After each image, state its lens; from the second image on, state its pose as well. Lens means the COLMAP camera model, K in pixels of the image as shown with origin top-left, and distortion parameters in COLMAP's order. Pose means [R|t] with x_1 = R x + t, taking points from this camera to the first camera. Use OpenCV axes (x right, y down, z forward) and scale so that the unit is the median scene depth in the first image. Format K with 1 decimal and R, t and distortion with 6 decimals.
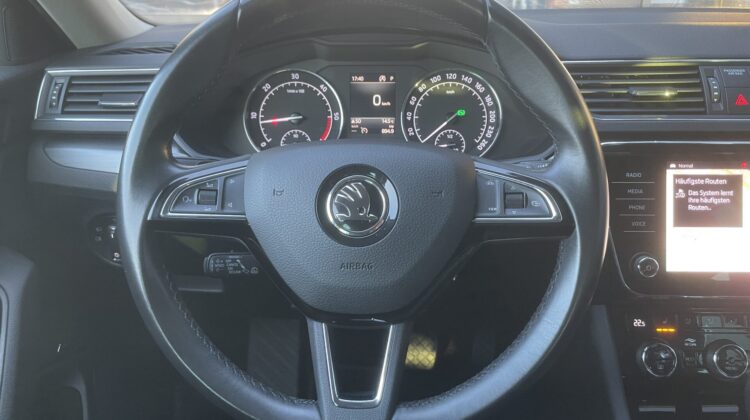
lens RADIAL K [[583.5, 0, 371.8], [0, 583.5, 200.3], [0, 0, 1]] dist [0.078031, -0.132137]
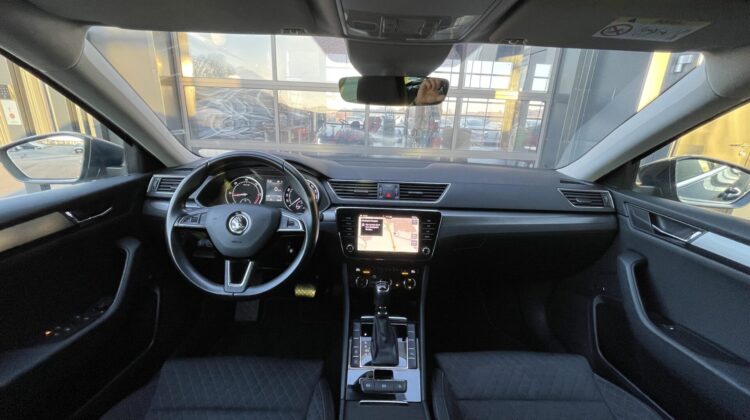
lens RADIAL K [[311.2, 0, 373.3], [0, 311.2, 205.5], [0, 0, 1]] dist [0.001202, 0.000047]
pose [[0.997837, 0.033794, 0.056381, 0.480038], [-0.028659, 0.995572, -0.089522, 0.032405], [-0.059156, 0.087712, 0.994388, -0.610816]]
